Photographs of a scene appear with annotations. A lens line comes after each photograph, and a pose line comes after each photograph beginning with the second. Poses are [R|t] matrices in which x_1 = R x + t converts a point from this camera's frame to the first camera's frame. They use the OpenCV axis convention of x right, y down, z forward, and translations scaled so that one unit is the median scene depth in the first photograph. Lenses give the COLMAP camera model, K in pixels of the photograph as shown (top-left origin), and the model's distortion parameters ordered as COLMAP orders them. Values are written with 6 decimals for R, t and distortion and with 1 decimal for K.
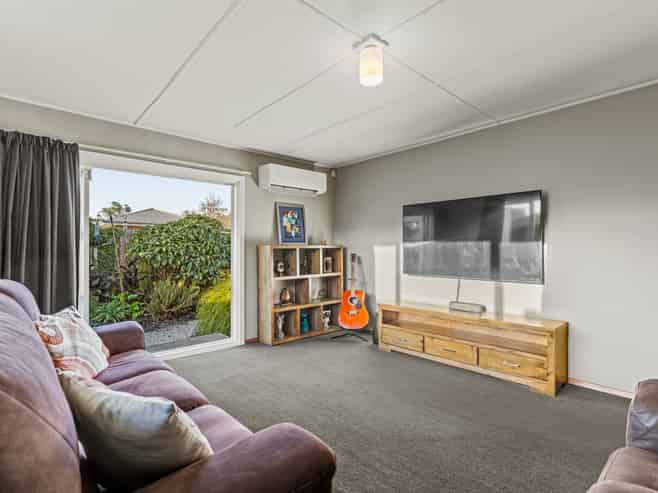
lens RADIAL K [[339.2, 0, 329.0], [0, 339.2, 246.5], [0, 0, 1]] dist [-0.001309, -0.000167]
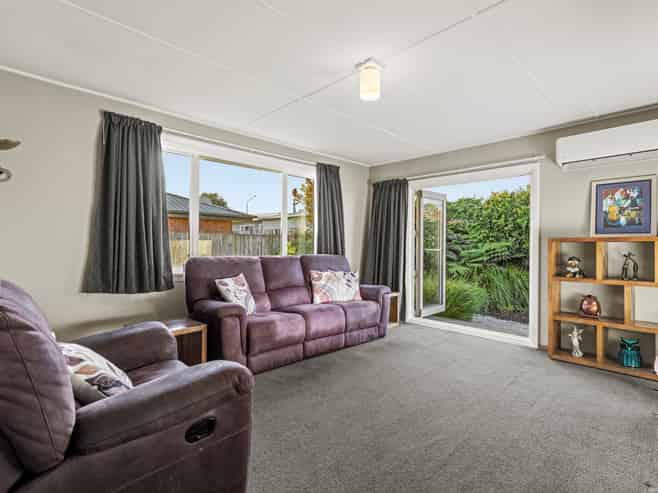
lens RADIAL K [[339.2, 0, 329.0], [0, 339.2, 246.5], [0, 0, 1]] dist [-0.001309, -0.000167]
pose [[0.024297, 0.001249, -0.999704, 0.707807], [-0.005289, 0.999985, 0.001121, 0.021383], [0.999691, 0.005260, 0.024304, 0.471672]]
